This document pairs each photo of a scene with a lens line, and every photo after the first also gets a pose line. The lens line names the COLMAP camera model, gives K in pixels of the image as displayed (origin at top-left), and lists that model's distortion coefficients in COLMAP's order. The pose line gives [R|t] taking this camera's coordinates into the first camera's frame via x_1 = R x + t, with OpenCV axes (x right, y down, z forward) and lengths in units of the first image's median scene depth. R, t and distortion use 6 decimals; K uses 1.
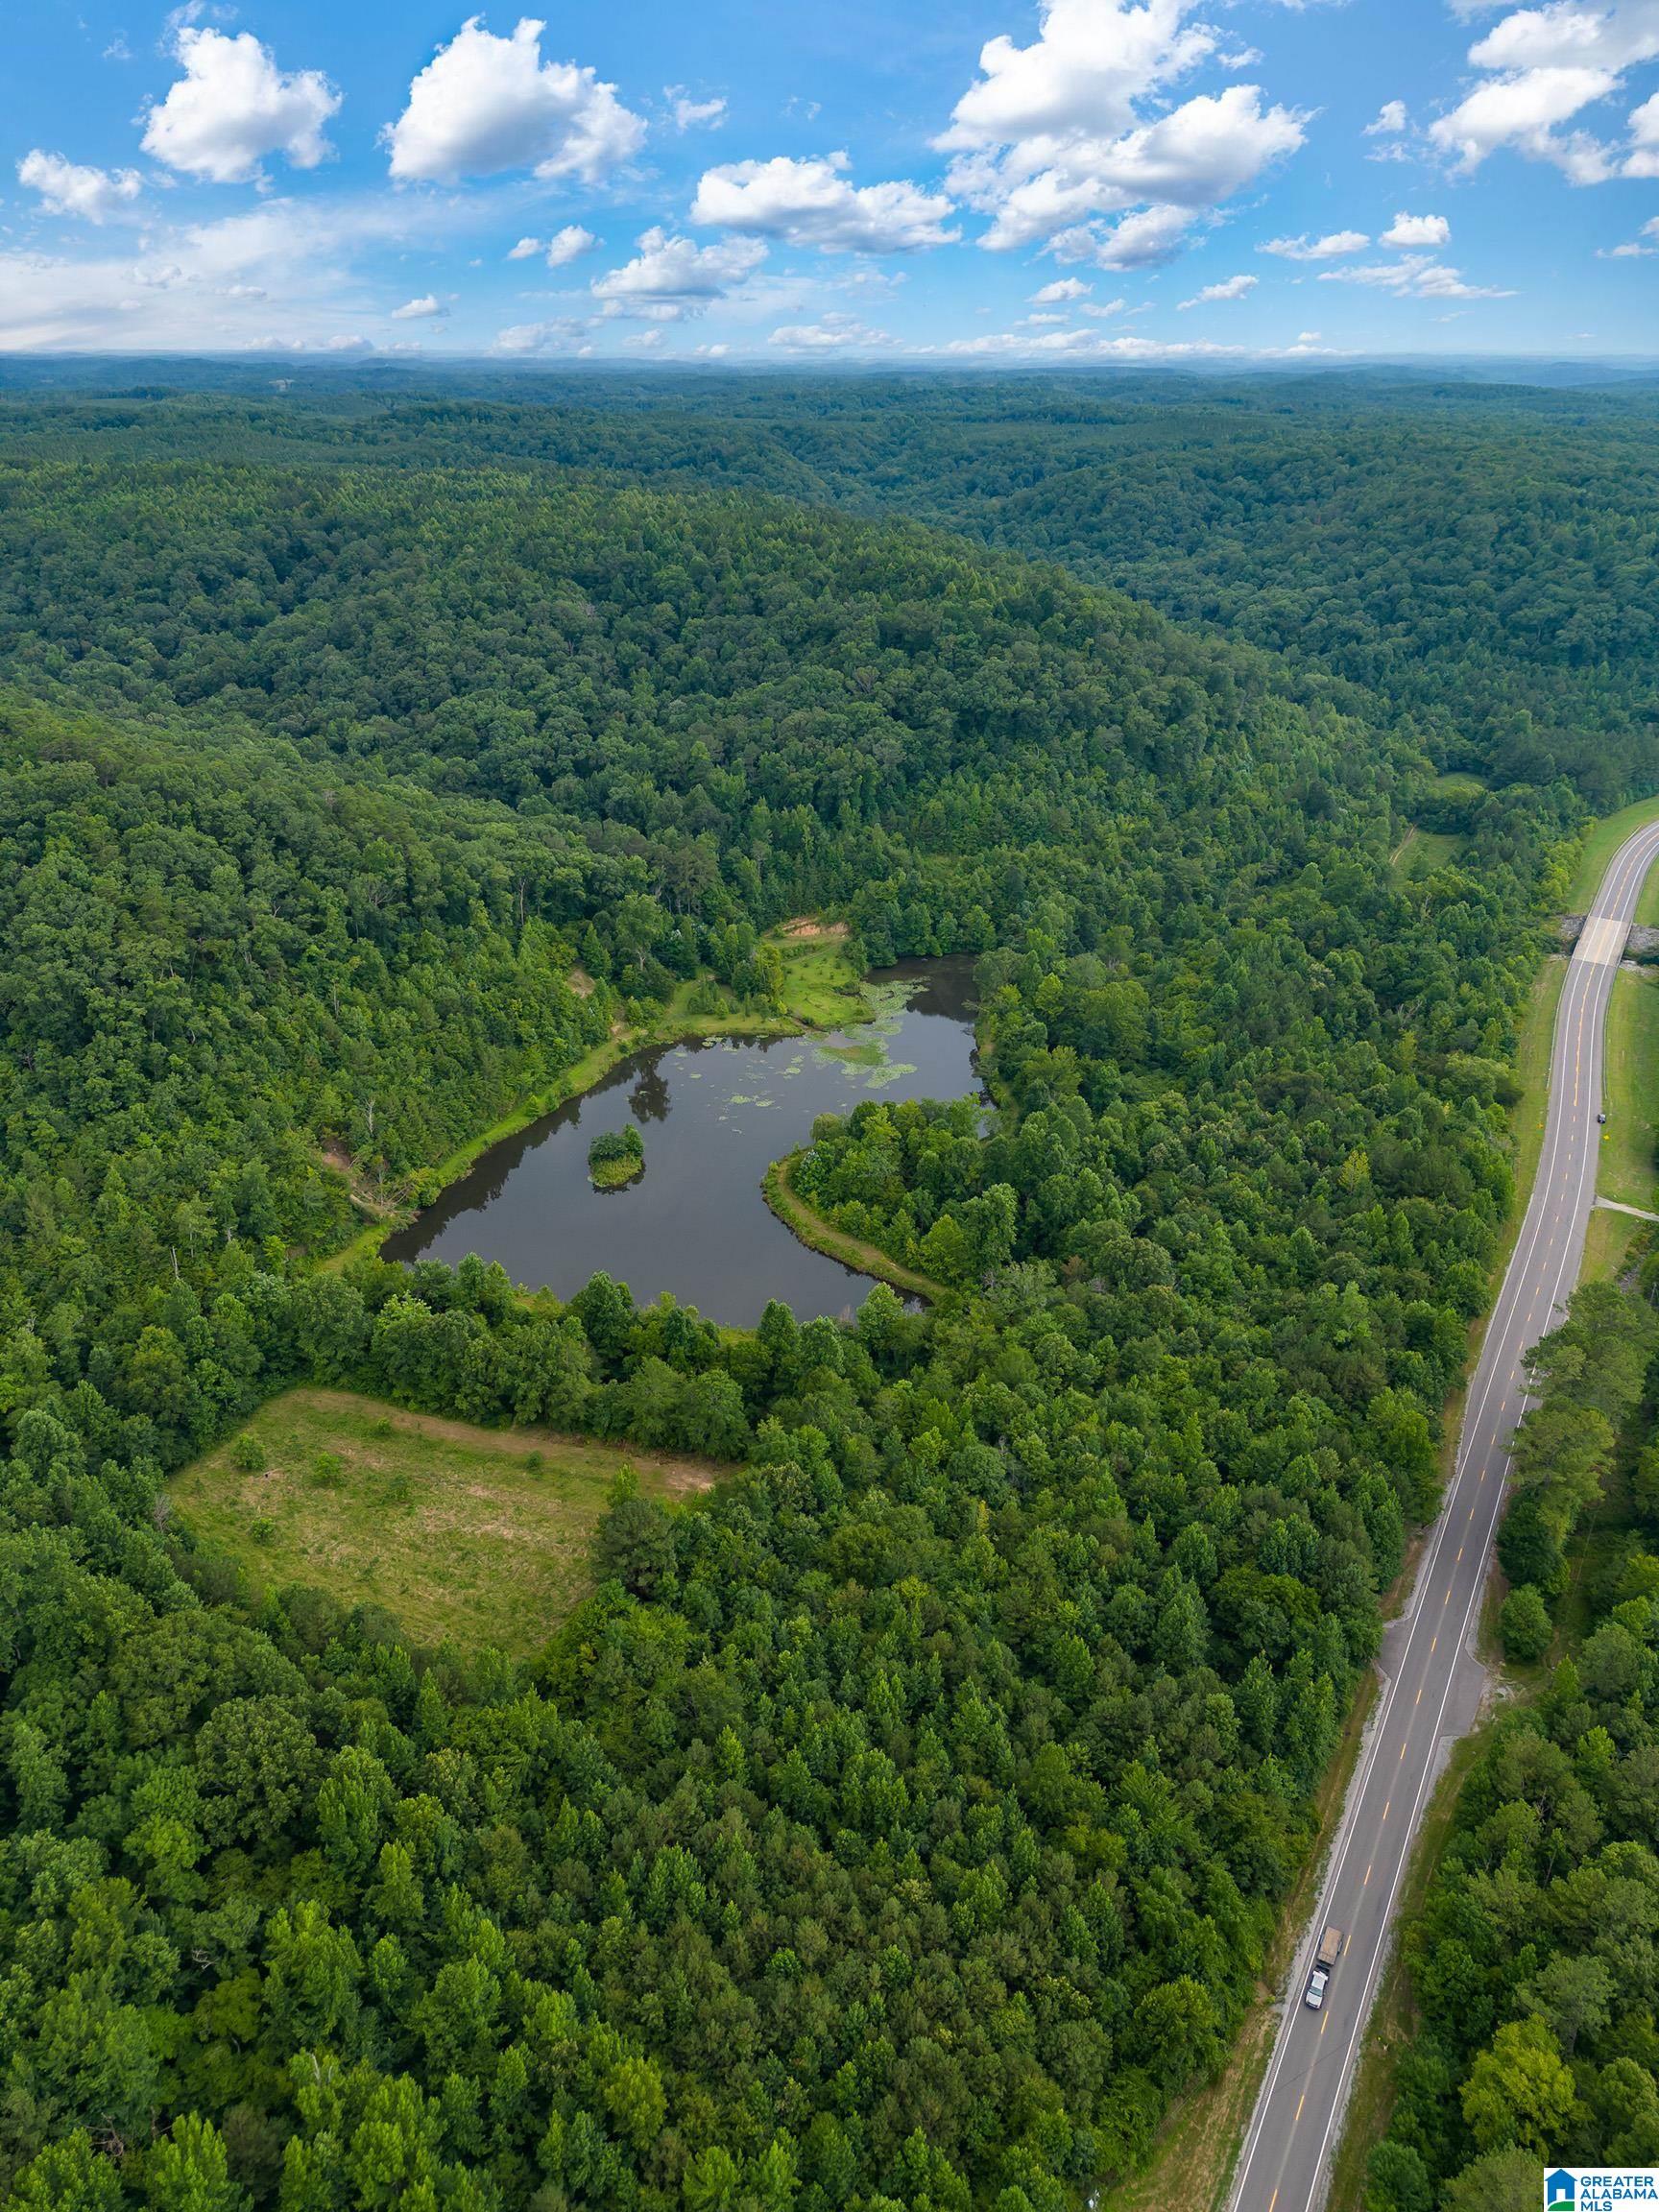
lens RADIAL K [[1545.3, 0, 826.2], [0, 1545.3, 1113.2], [0, 0, 1]] dist [0.078142, -0.081408]
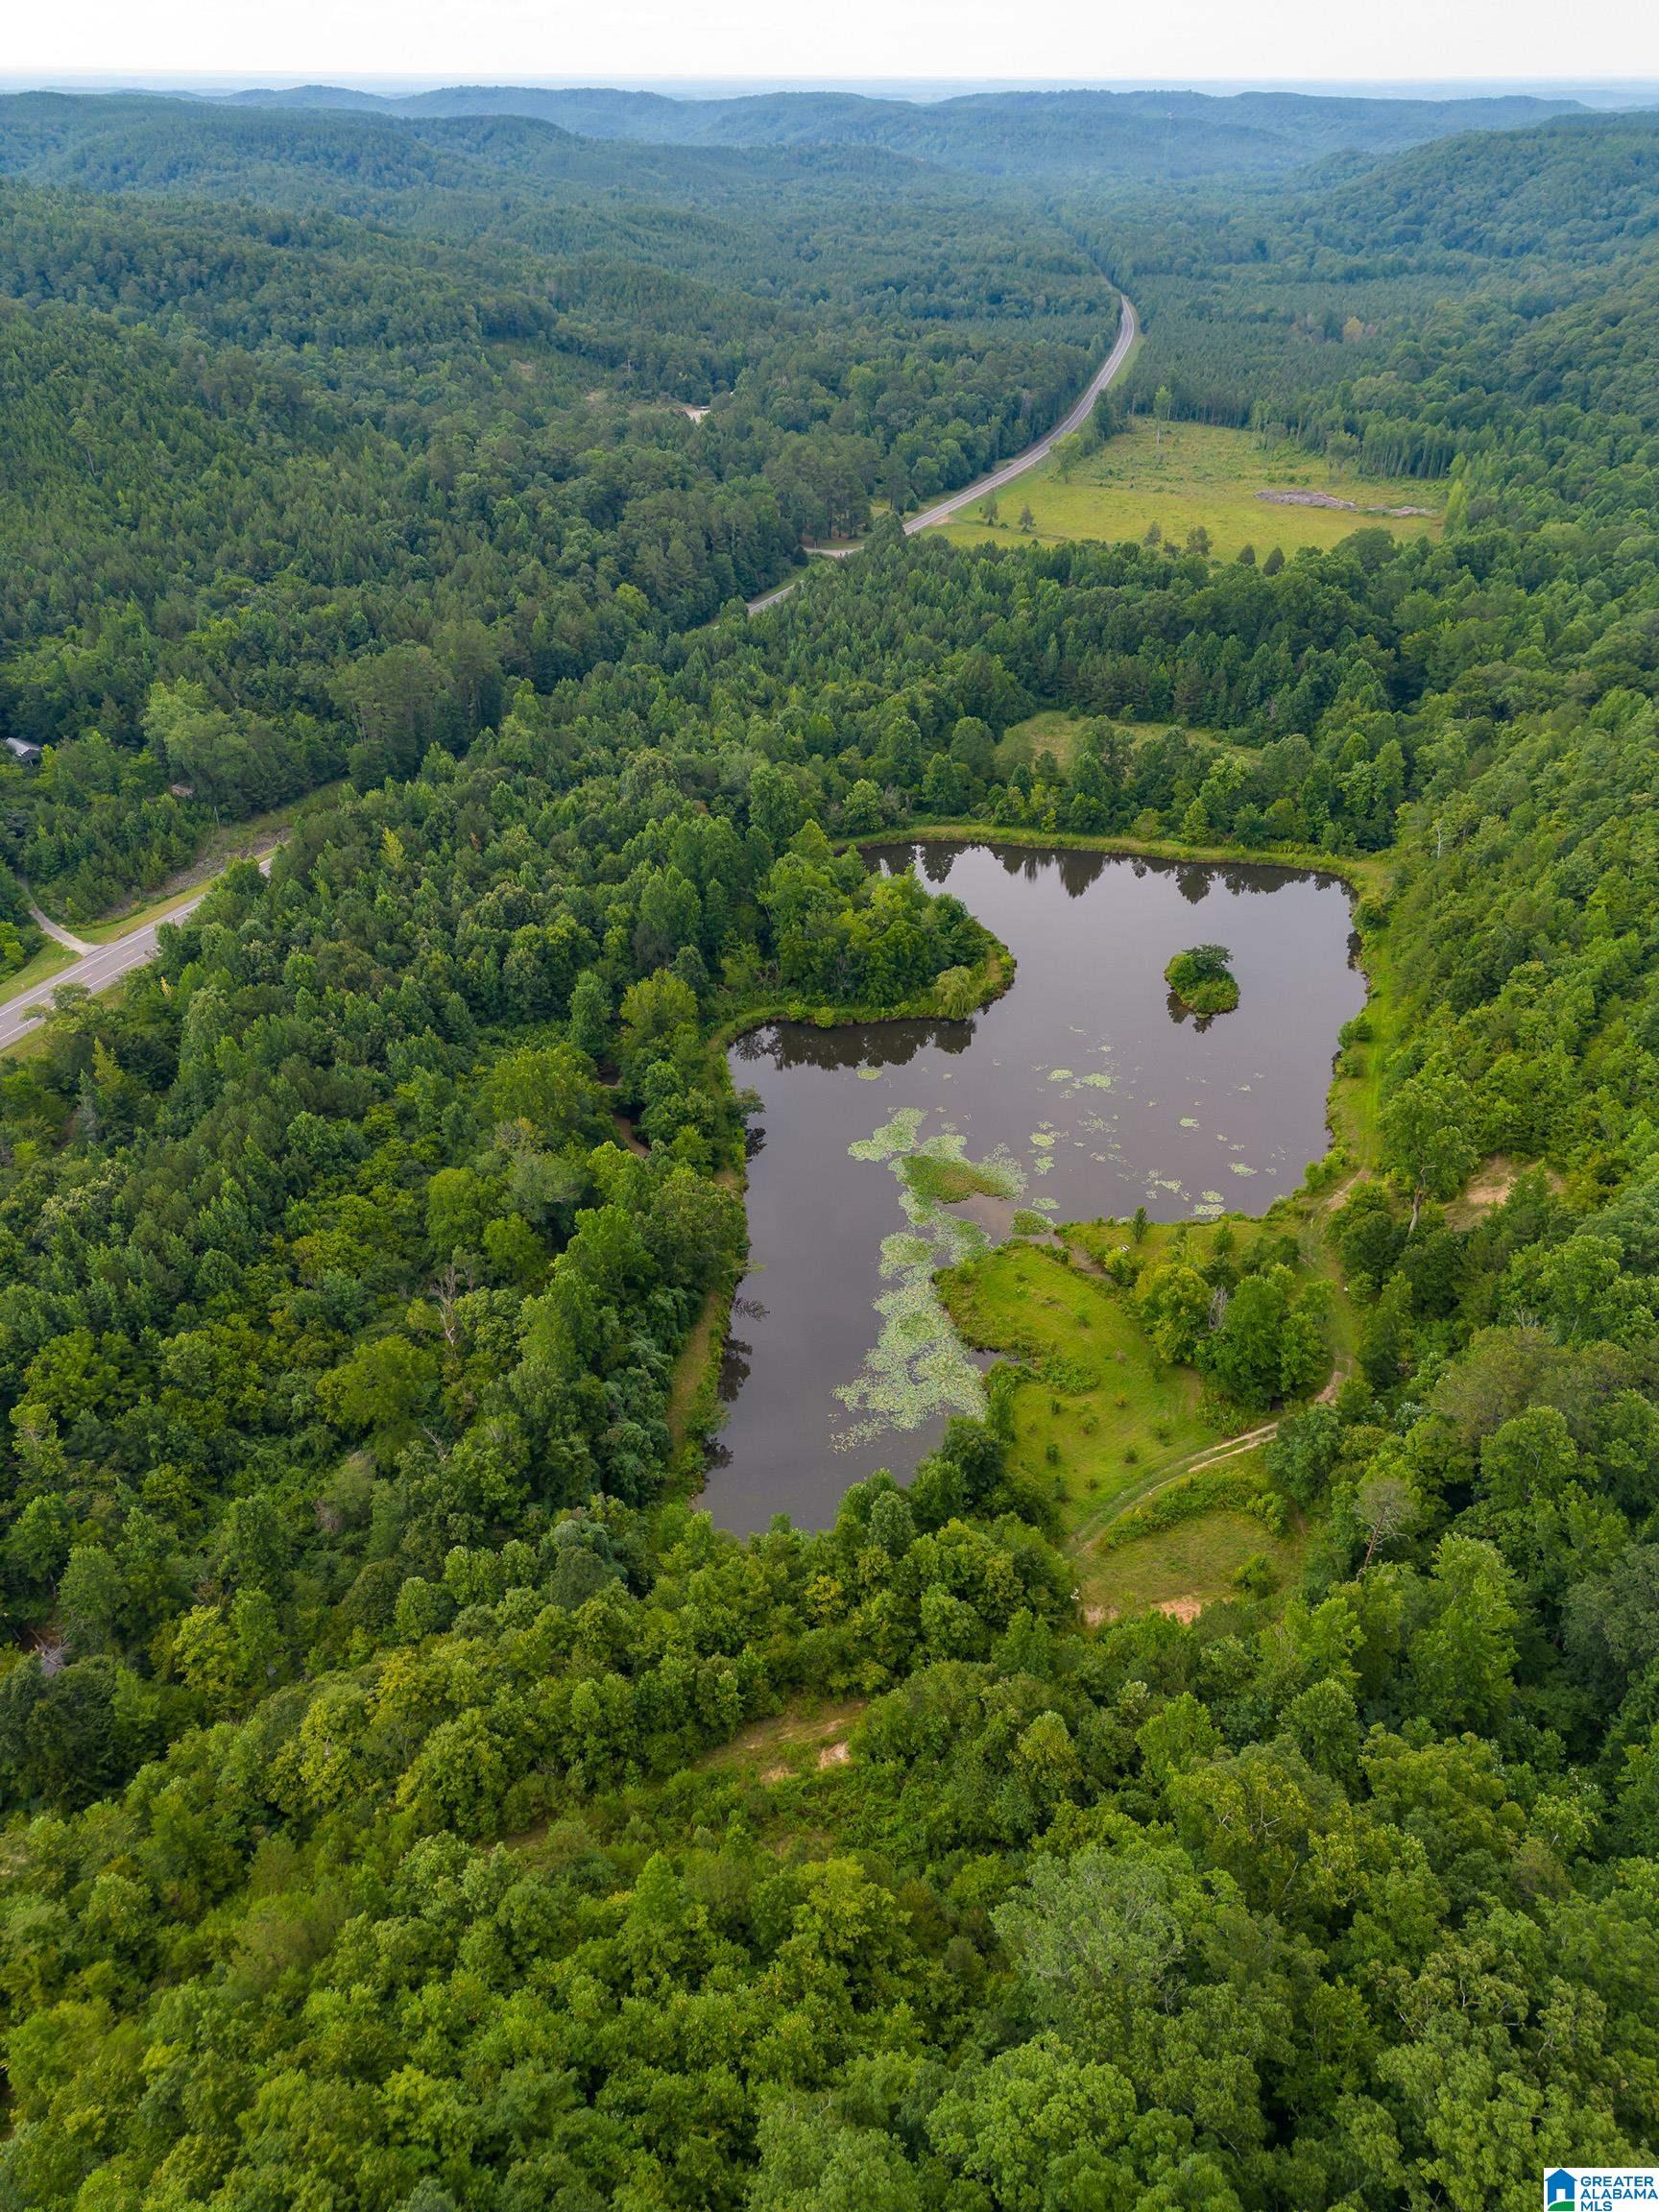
lens RADIAL K [[1545.3, 0, 826.2], [0, 1545.3, 1113.2], [0, 0, 1]] dist [0.078142, -0.081408]
pose [[-0.997969, 0.033801, -0.053985, 0.086502], [-0.030460, 0.491101, 0.870570, -0.488430], [0.055938, 0.870447, -0.489074, 1.080527]]
